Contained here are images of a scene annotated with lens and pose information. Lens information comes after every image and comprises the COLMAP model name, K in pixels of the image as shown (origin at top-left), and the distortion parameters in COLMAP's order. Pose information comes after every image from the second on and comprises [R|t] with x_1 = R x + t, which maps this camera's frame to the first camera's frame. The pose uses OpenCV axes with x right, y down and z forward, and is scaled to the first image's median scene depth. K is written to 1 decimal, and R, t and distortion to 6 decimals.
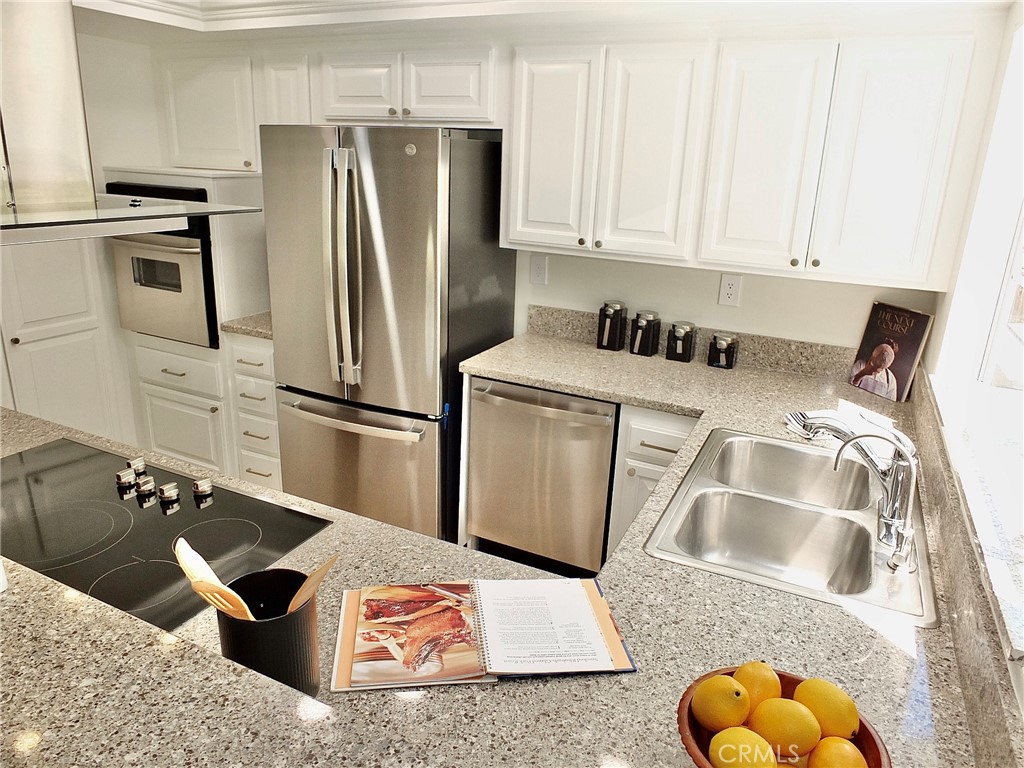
lens RADIAL K [[717.4, 0, 509.3], [0, 717.4, 381.2], [0, 0, 1]] dist [-0.020062, 0.003681]
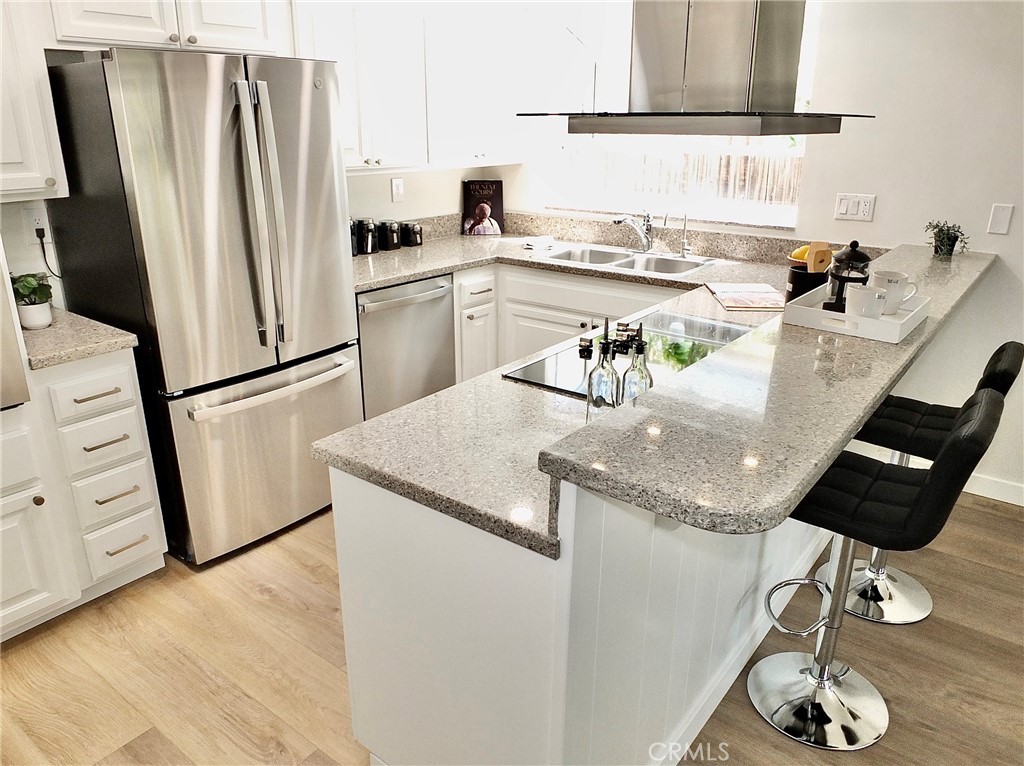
lens RADIAL K [[717.4, 0, 509.3], [0, 717.4, 380.2], [0, 0, 1]] dist [-0.020062, 0.003681]
pose [[0.215452, -0.366482, 0.905136, -1.096745], [0.307845, 0.905132, 0.293203, -0.146020], [-0.926721, 0.215470, 0.307832, 0.500806]]
